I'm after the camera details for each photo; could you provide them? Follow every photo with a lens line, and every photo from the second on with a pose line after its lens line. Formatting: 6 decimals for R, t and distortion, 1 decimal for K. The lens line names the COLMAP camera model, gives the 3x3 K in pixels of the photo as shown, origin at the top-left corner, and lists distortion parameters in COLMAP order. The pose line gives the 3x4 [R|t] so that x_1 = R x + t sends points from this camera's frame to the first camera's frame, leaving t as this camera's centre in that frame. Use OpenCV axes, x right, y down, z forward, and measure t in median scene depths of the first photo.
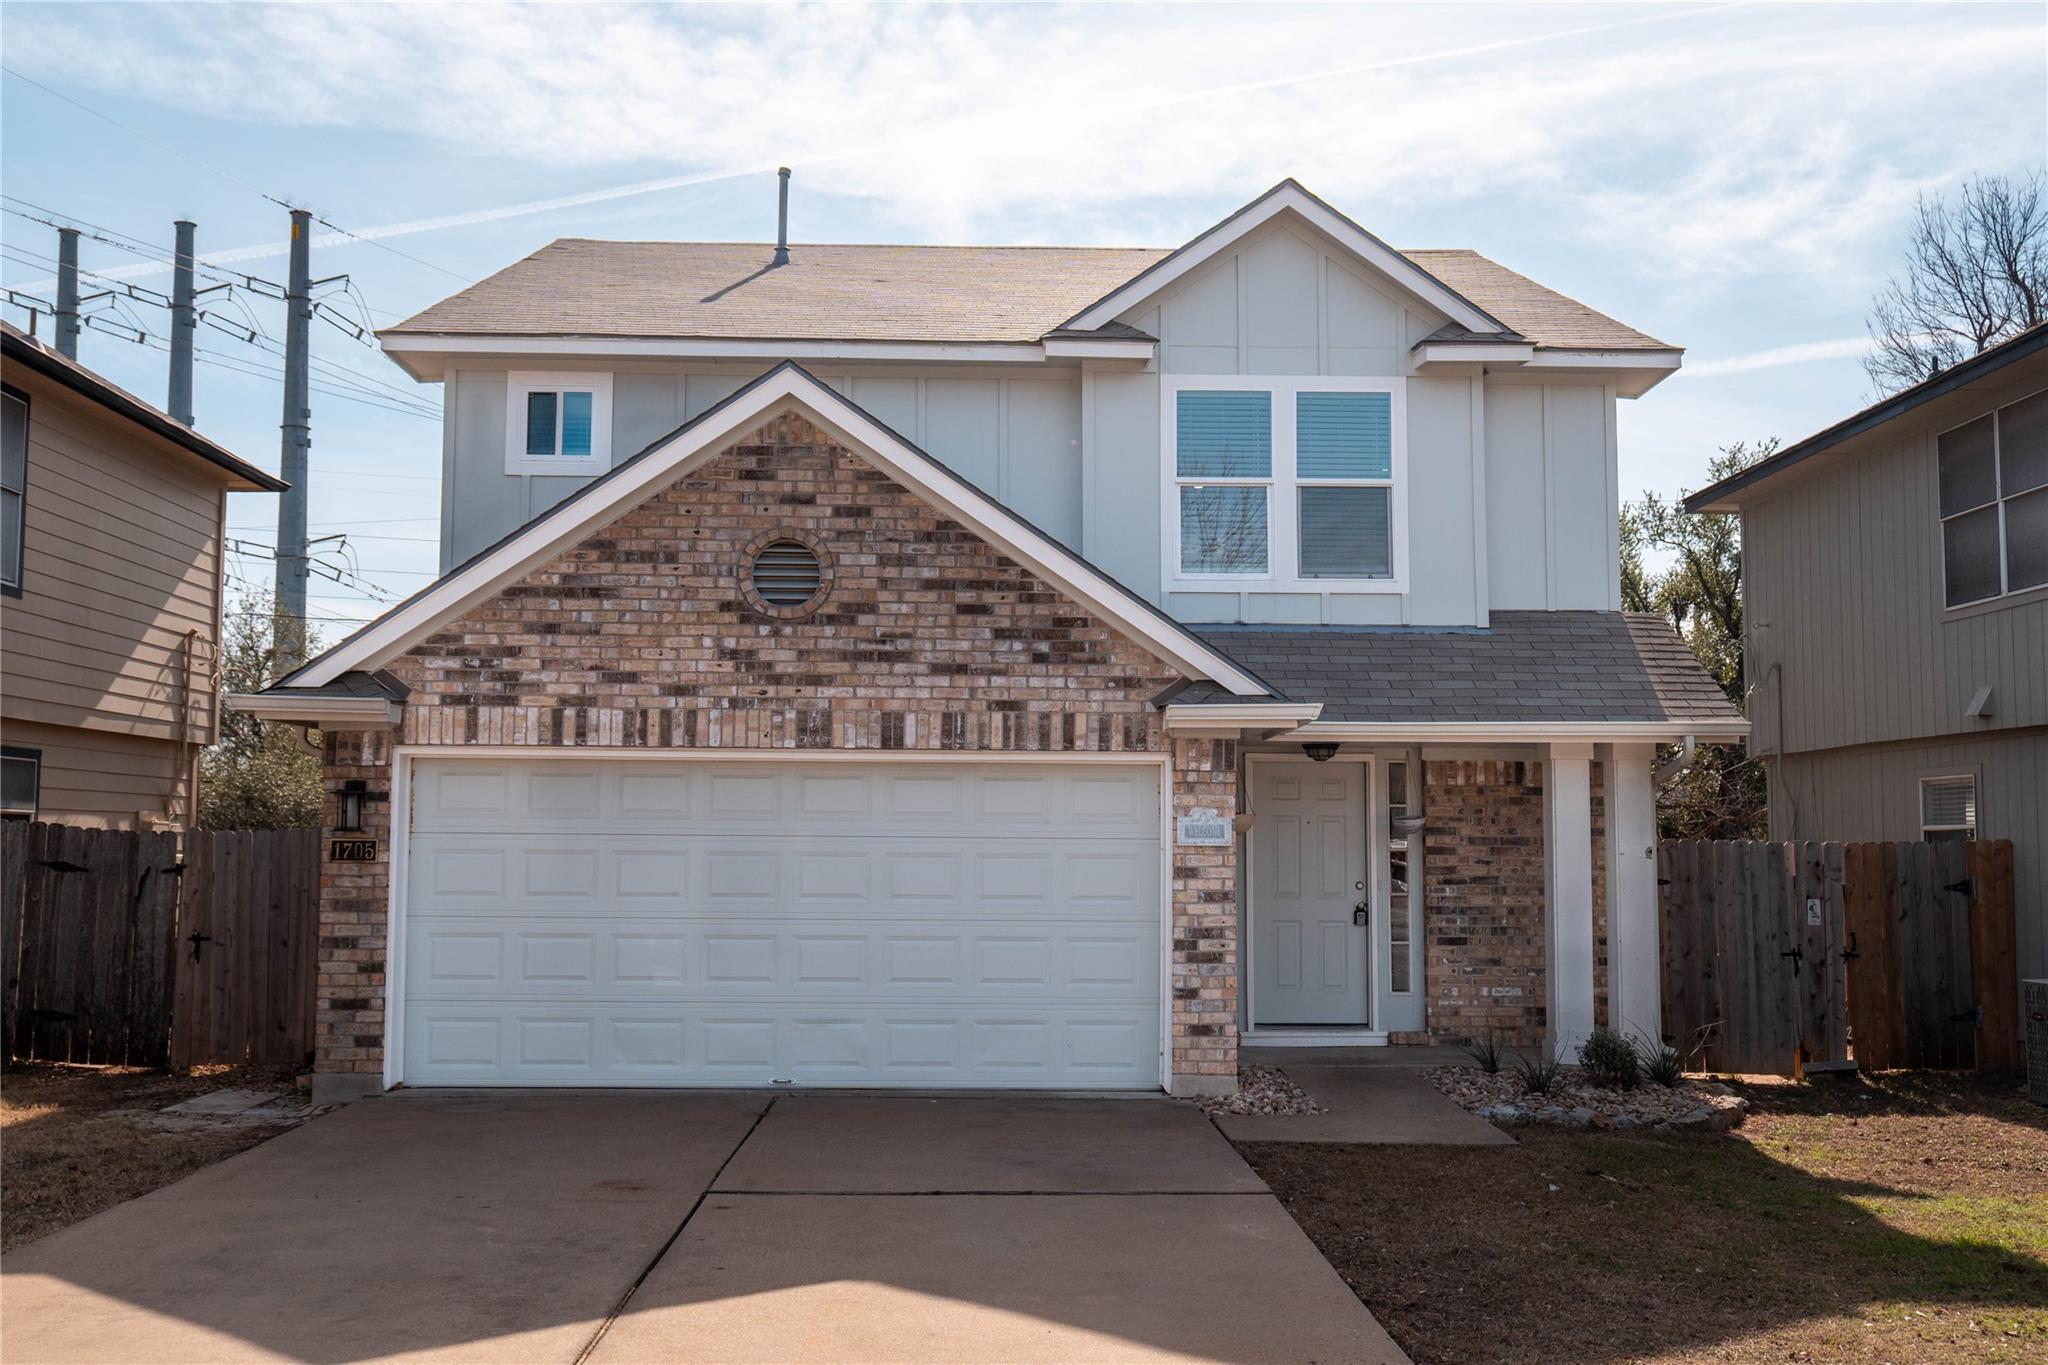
lens RADIAL K [[1894.3, 0, 1024.0], [0, 1894.3, 682.5], [0, 0, 1]] dist [-0.003908, 0.004371]
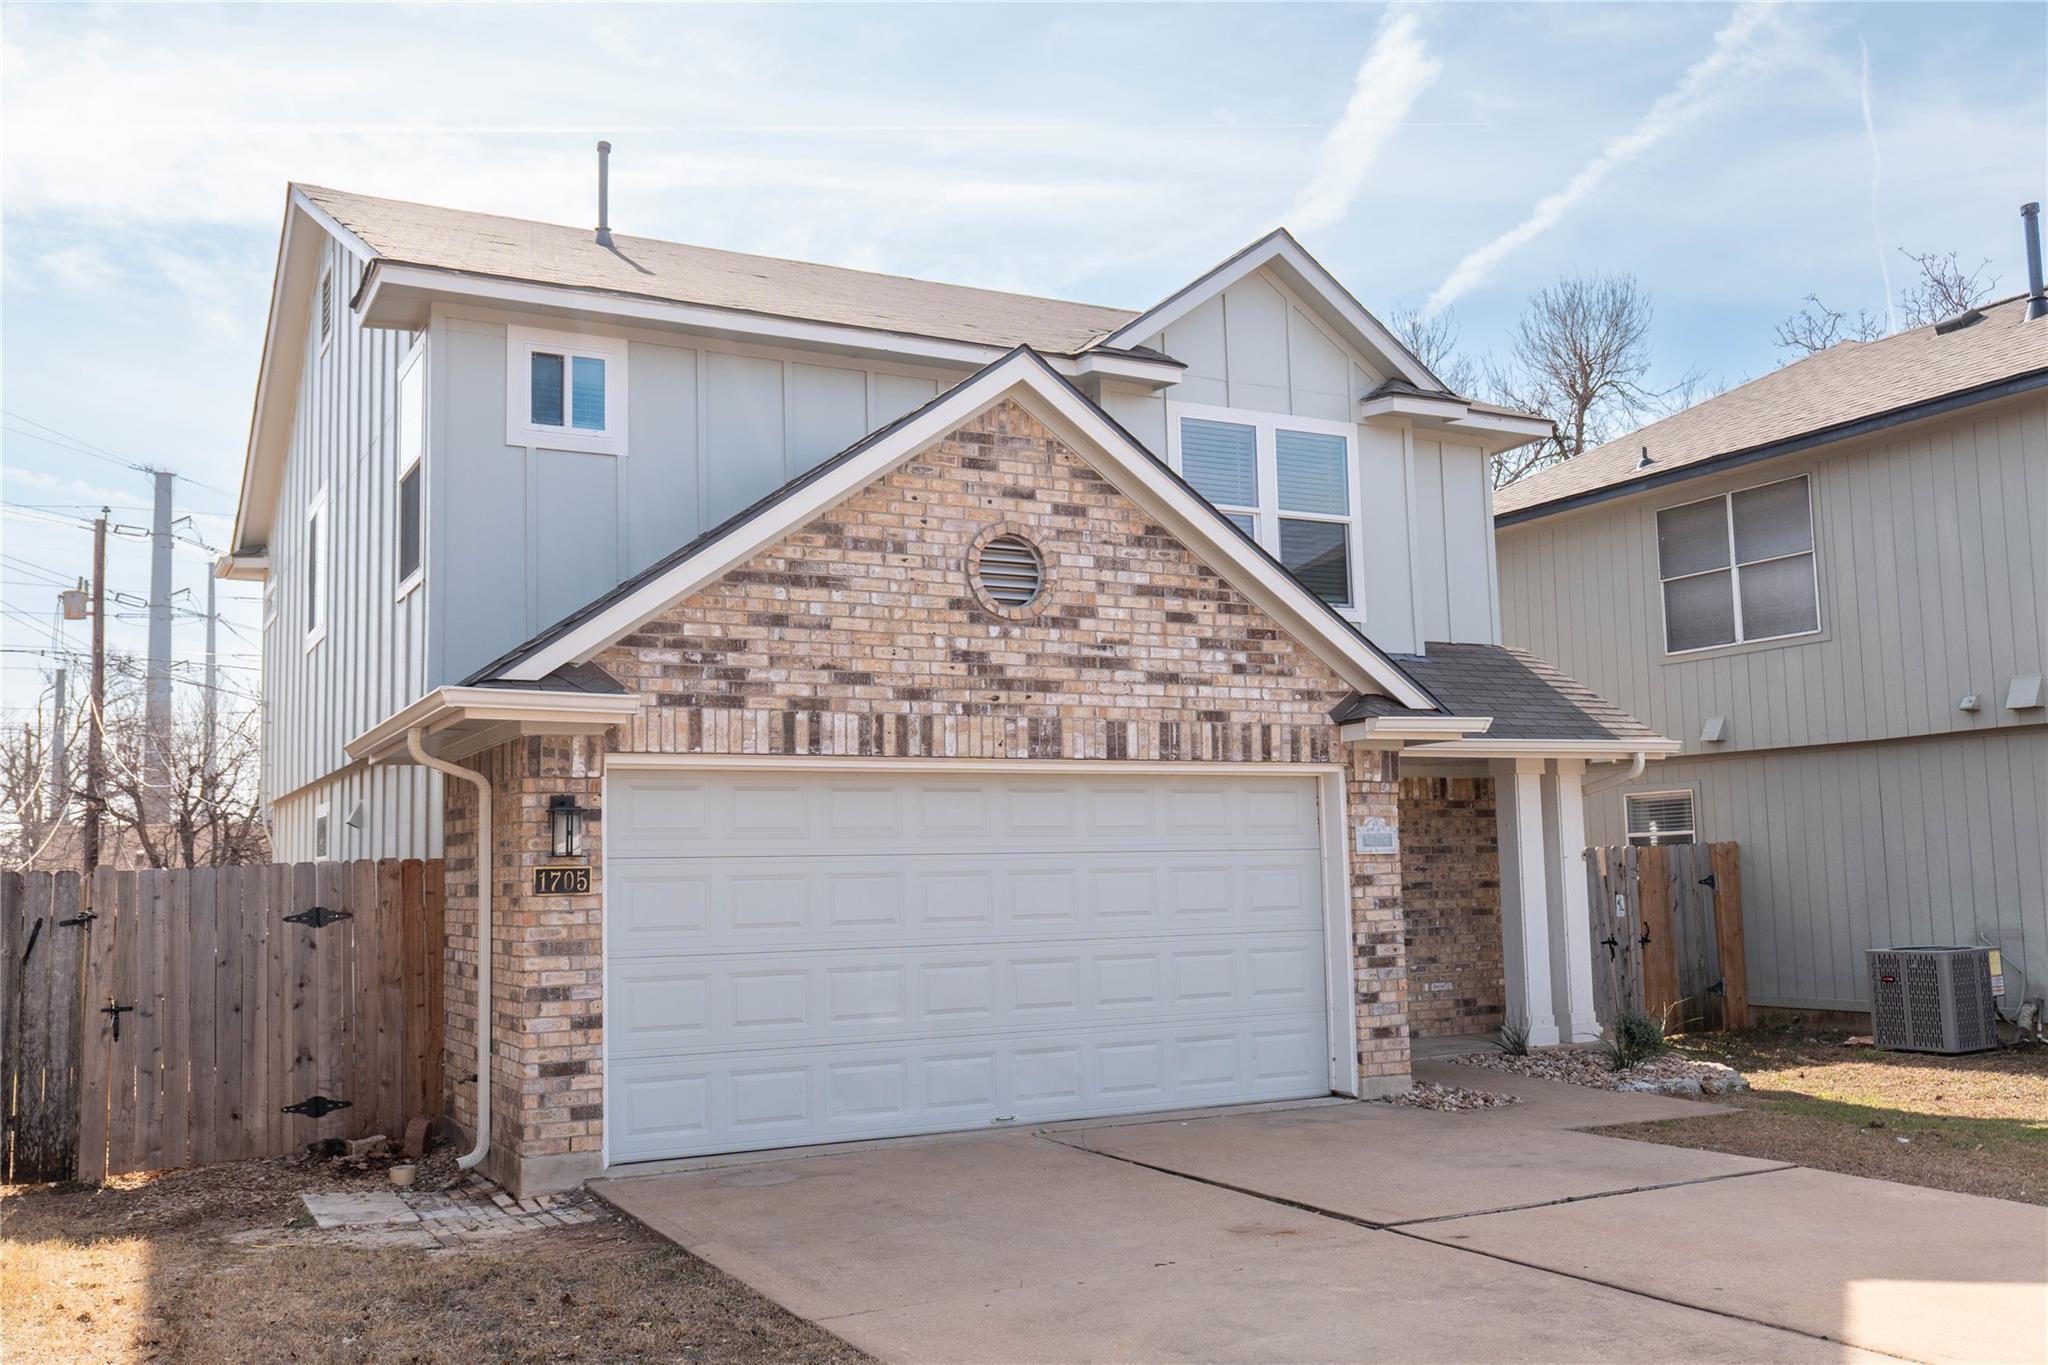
lens RADIAL K [[1785.7, 0, 1024.0], [0, 1785.7, 682.5], [0, 0, 1]] dist [-0.001668, 0.000761]
pose [[0.891894, 0.022506, 0.451684, -0.518302], [-0.010668, 0.999530, -0.028738, 0.022500], [-0.452119, 0.020813, 0.891715, 0.213426]]
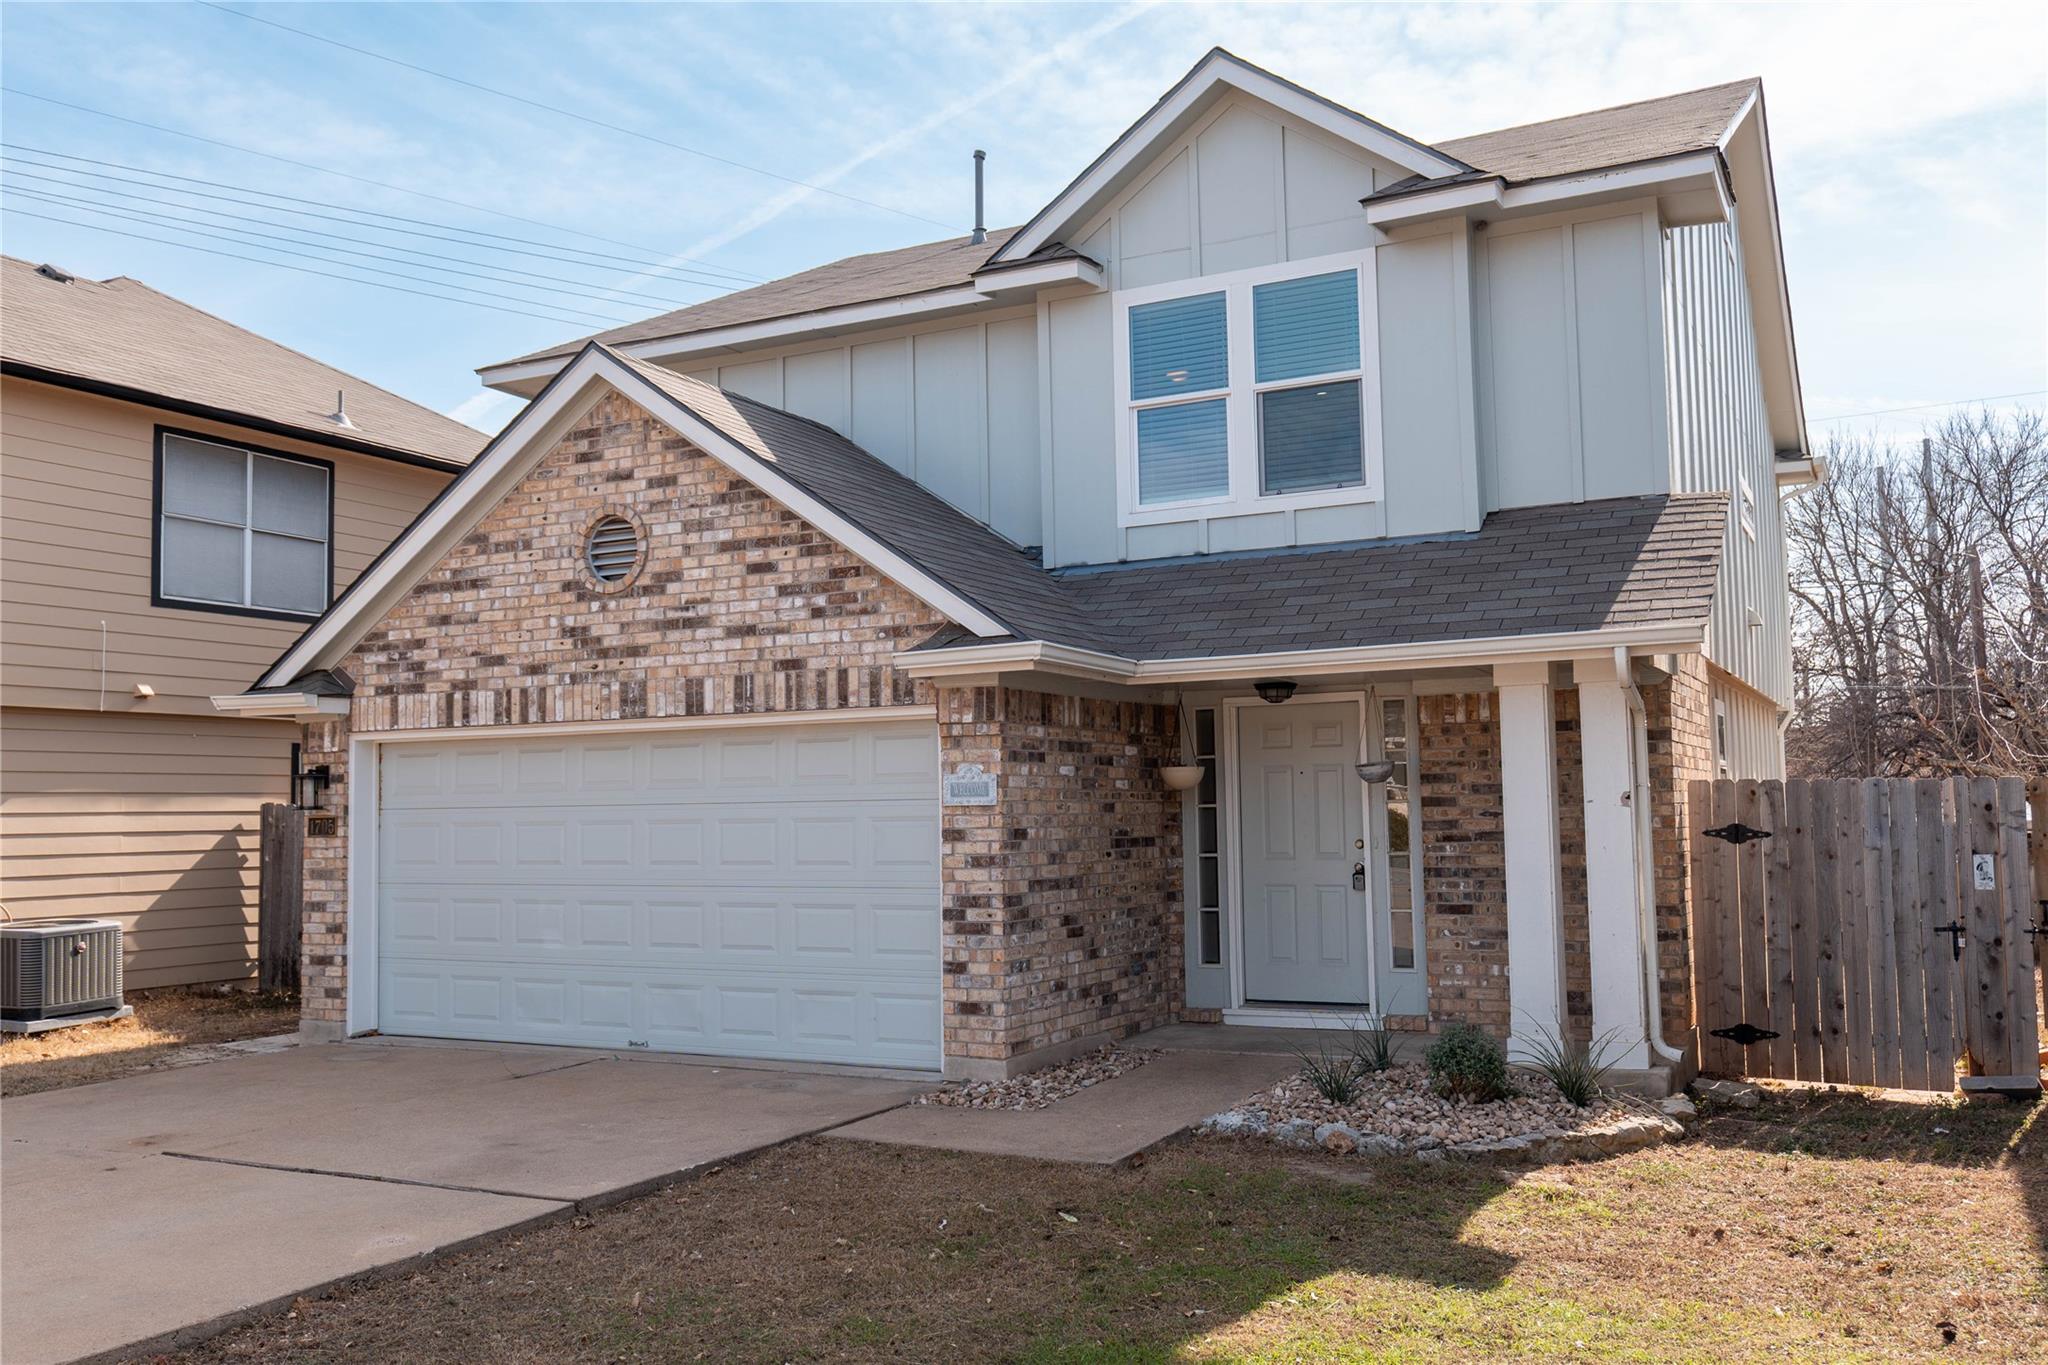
lens RADIAL K [[1717.6, 0, 1024.0], [0, 1717.6, 682.5], [0, 0, 1]] dist [0.000264, -0.007189]
pose [[0.872347, -0.057286, -0.485519, 0.518149], [0.064541, 0.997913, -0.001780, 0.030512], [0.484608, -0.029783, 0.874224, 0.293997]]
